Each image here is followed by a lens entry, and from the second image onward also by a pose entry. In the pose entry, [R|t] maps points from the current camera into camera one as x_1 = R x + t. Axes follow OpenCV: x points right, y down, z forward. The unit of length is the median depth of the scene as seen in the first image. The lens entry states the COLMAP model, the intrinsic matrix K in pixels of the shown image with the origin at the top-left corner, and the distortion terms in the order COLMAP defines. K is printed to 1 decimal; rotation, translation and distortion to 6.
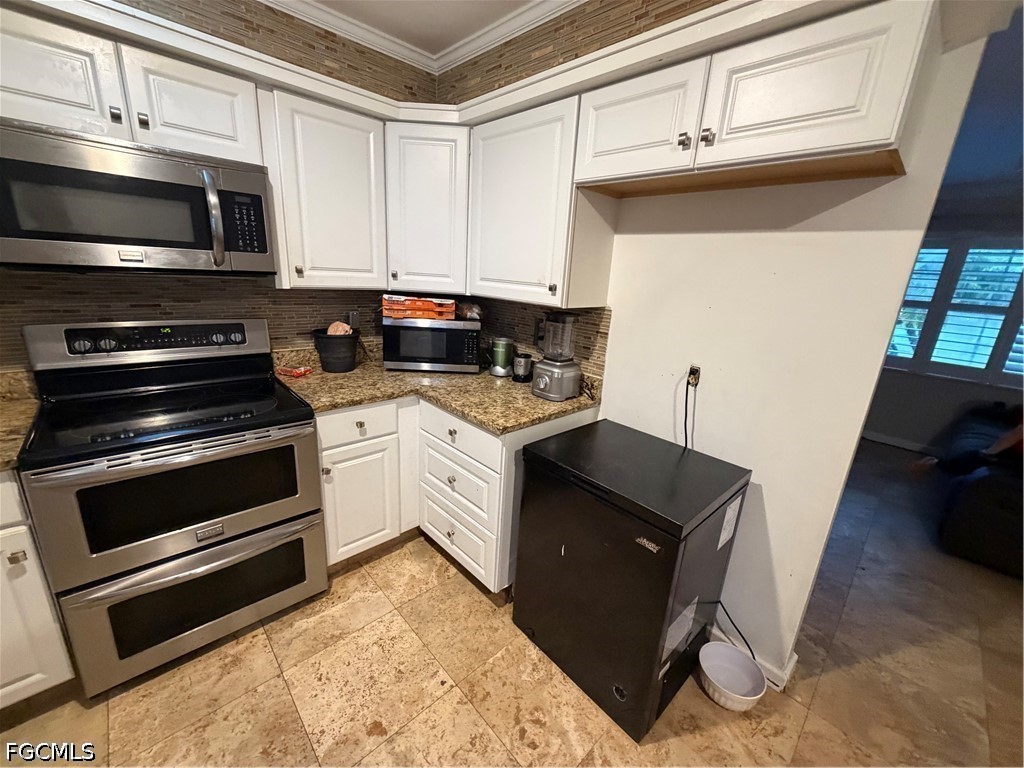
lens RADIAL K [[407.7, 0, 513.4], [0, 407.7, 384.6], [0, 0, 1]] dist [0.003604, -0.001149]
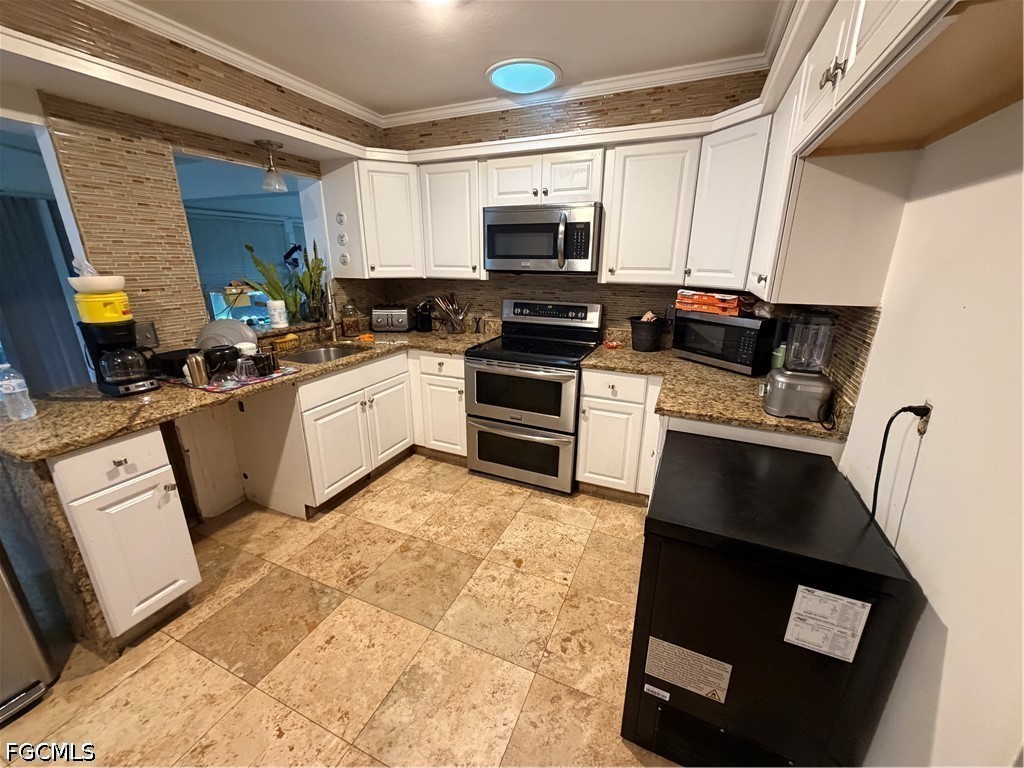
lens RADIAL K [[407.7, 0, 512.5], [0, 407.7, 383.7], [0, 0, 1]] dist [0.003604, -0.001149]
pose [[0.390446, 0.216330, -0.894848, 0.688028], [-0.235765, 0.963082, 0.129955, -0.004916], [0.889925, 0.160233, 0.427035, 0.161365]]
